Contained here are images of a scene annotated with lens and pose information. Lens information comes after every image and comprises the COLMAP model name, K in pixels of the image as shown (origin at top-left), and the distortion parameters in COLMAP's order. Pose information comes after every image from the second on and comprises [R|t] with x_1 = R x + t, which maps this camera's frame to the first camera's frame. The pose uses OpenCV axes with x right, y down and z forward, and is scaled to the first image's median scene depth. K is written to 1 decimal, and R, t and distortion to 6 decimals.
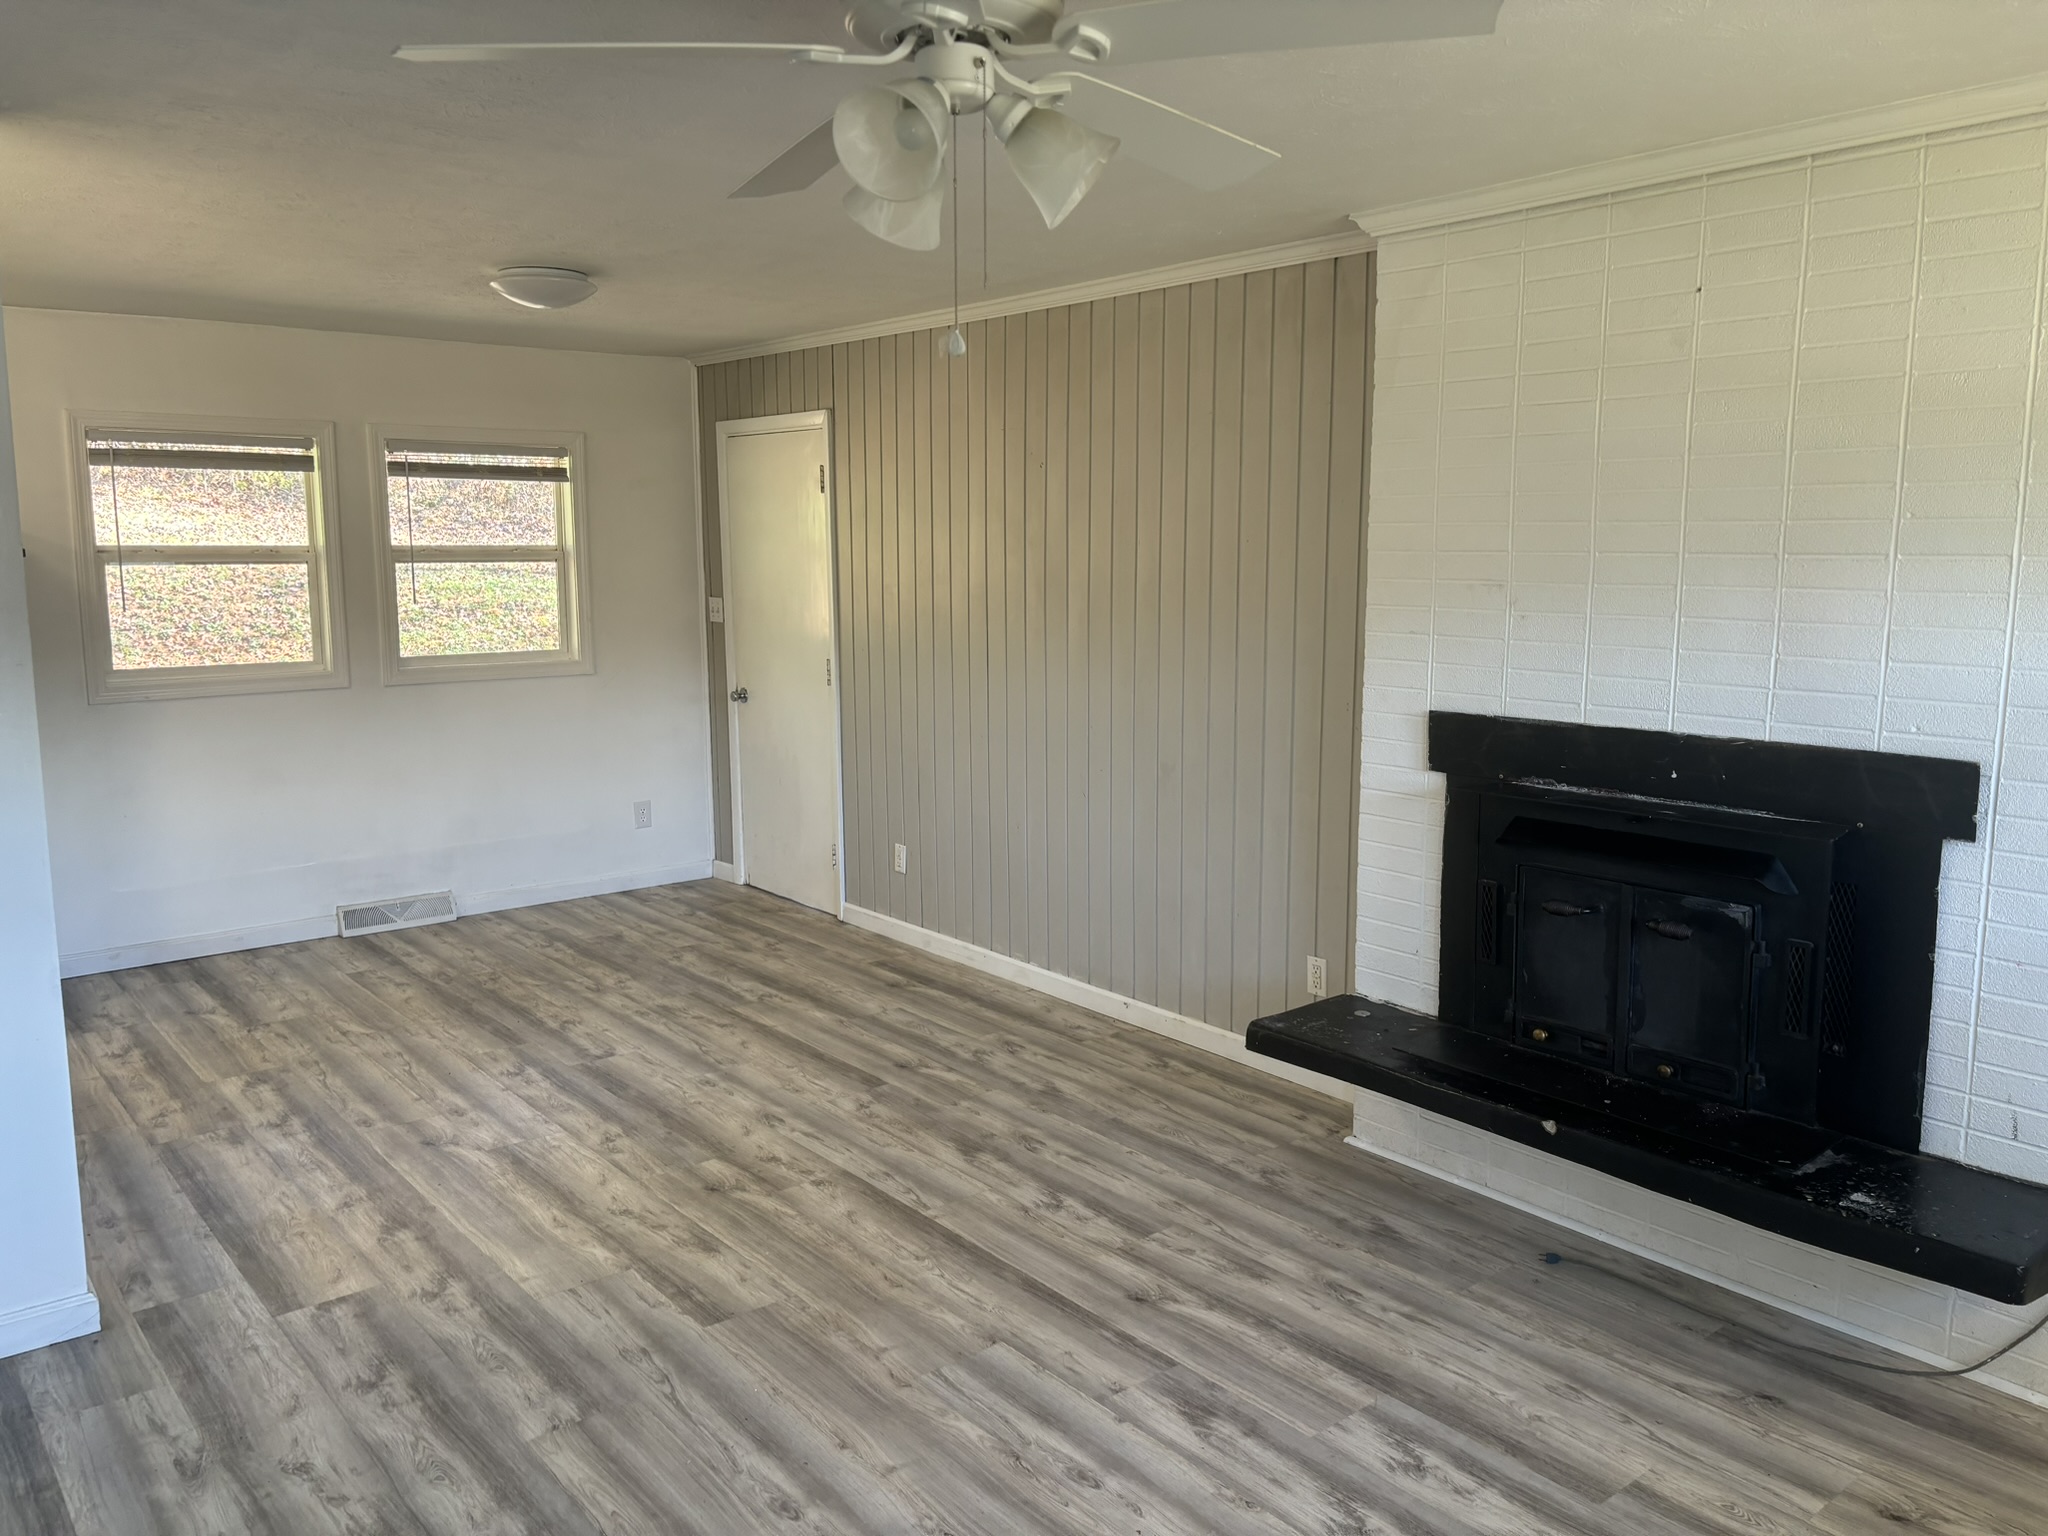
lens RADIAL K [[1547.1, 0, 1032.0], [0, 1547.1, 765.2], [0, 0, 1]] dist [0.056893, -0.007499]
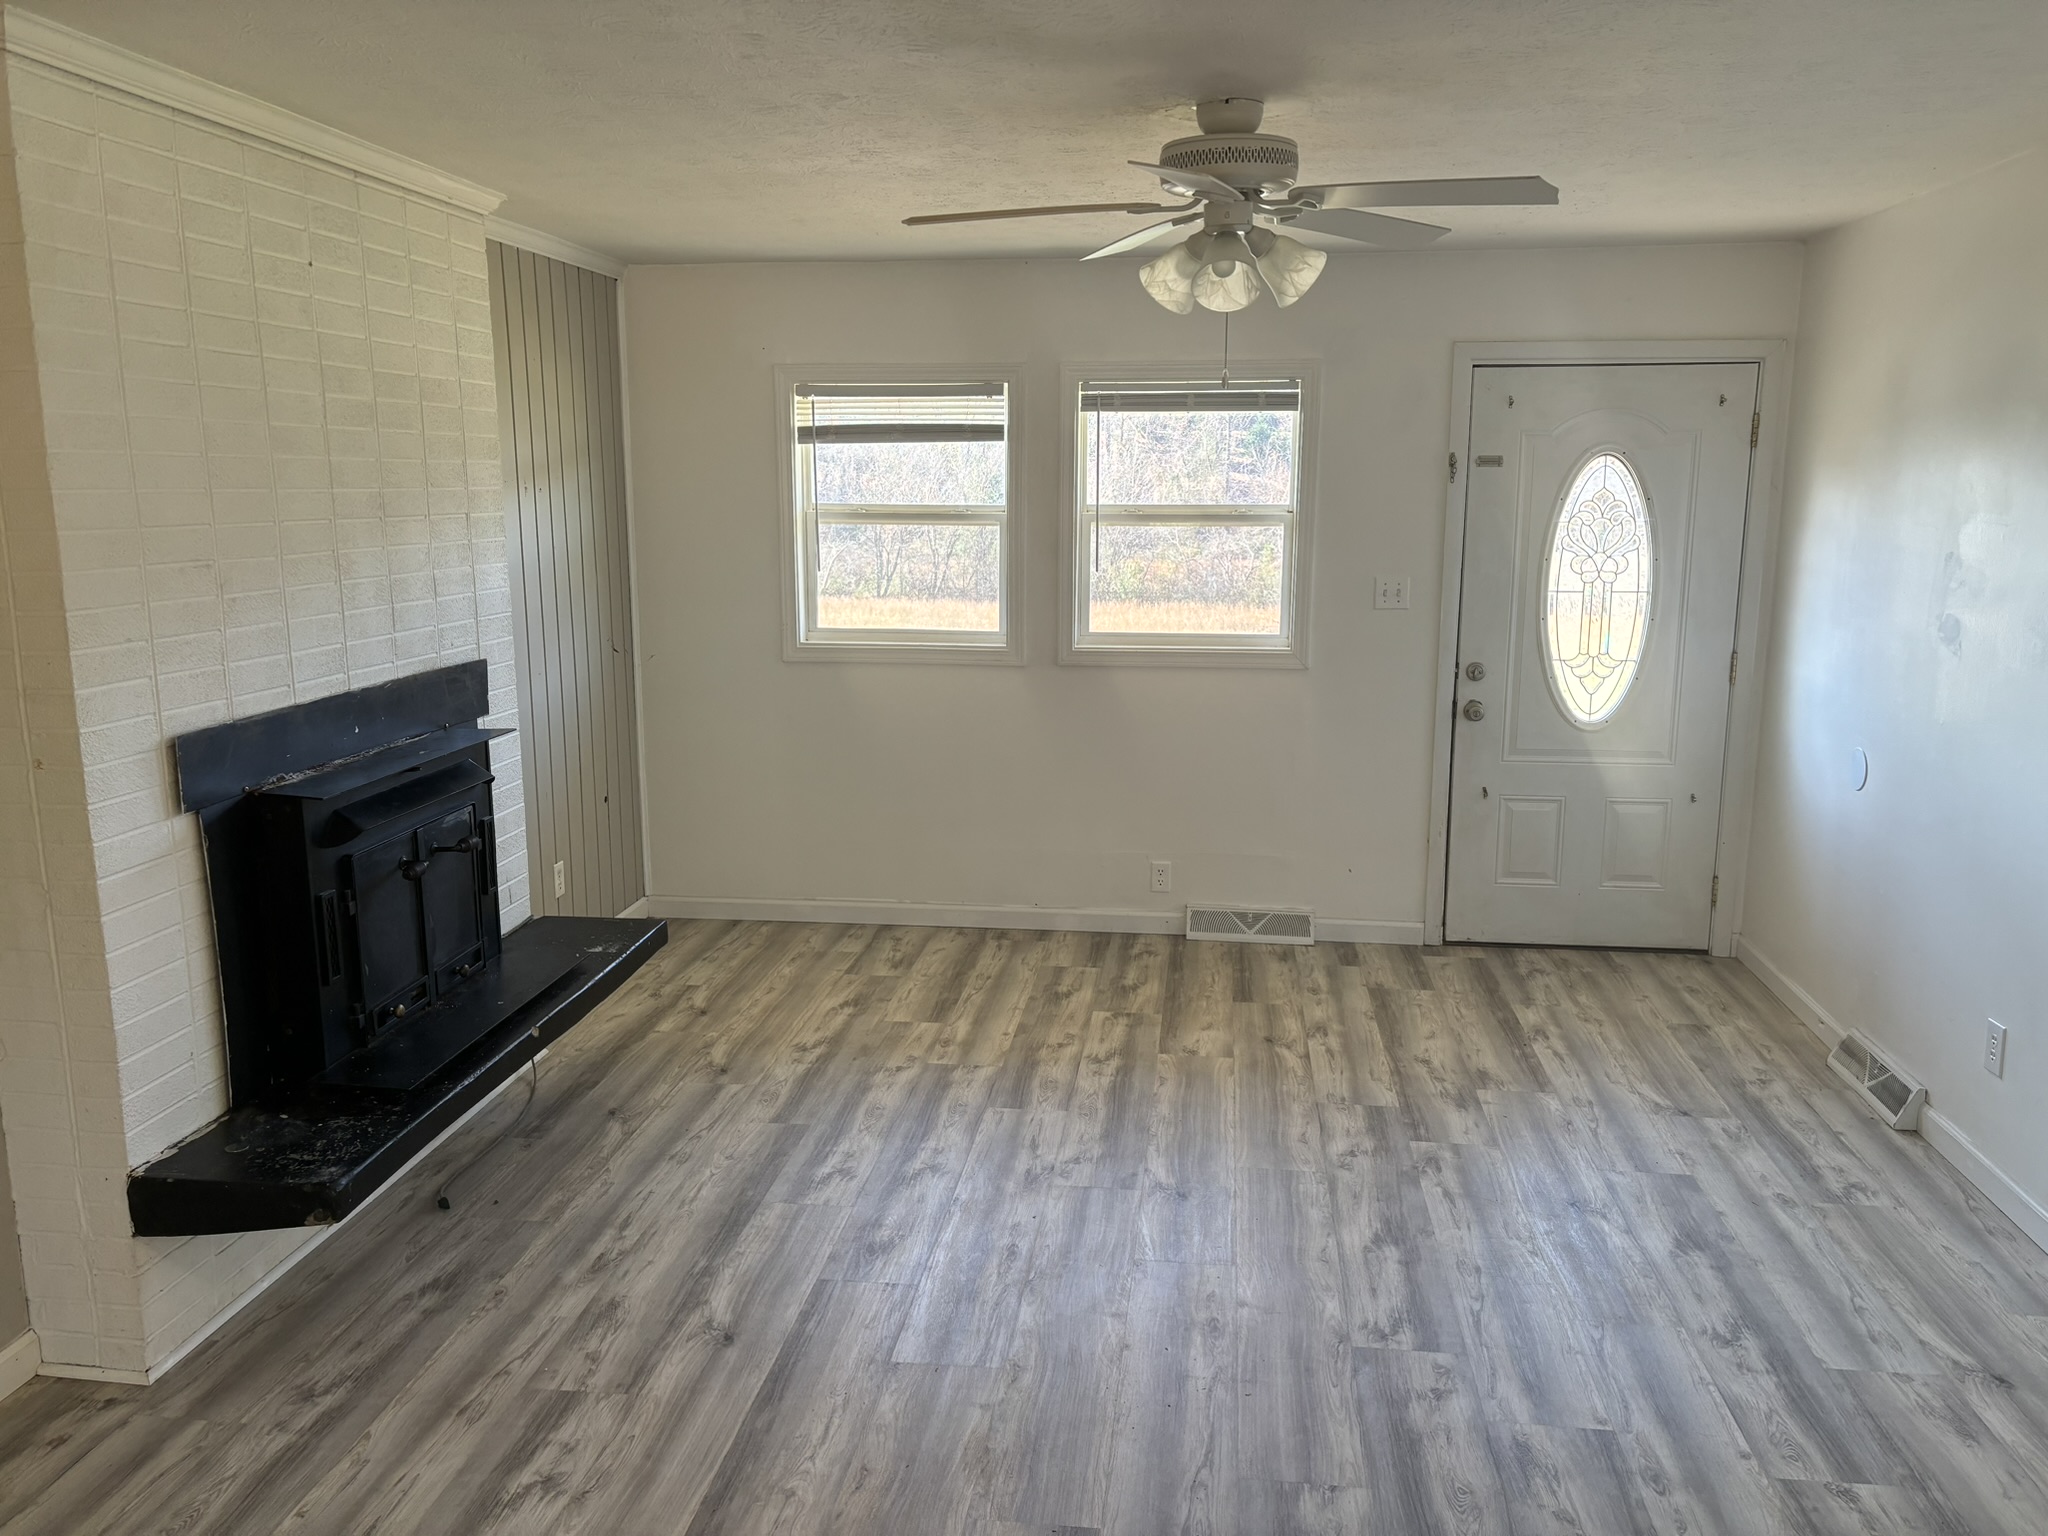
lens RADIAL K [[1547.1, 0, 1030.2], [0, 1547.1, 773.7], [0, 0, 1]] dist [0.056893, -0.007499]
pose [[-0.683768, -0.131196, 0.717808, -0.682413], [0.112315, 0.953059, 0.281182, -0.217592], [-0.721003, 0.272884, -0.636937, 1.389313]]
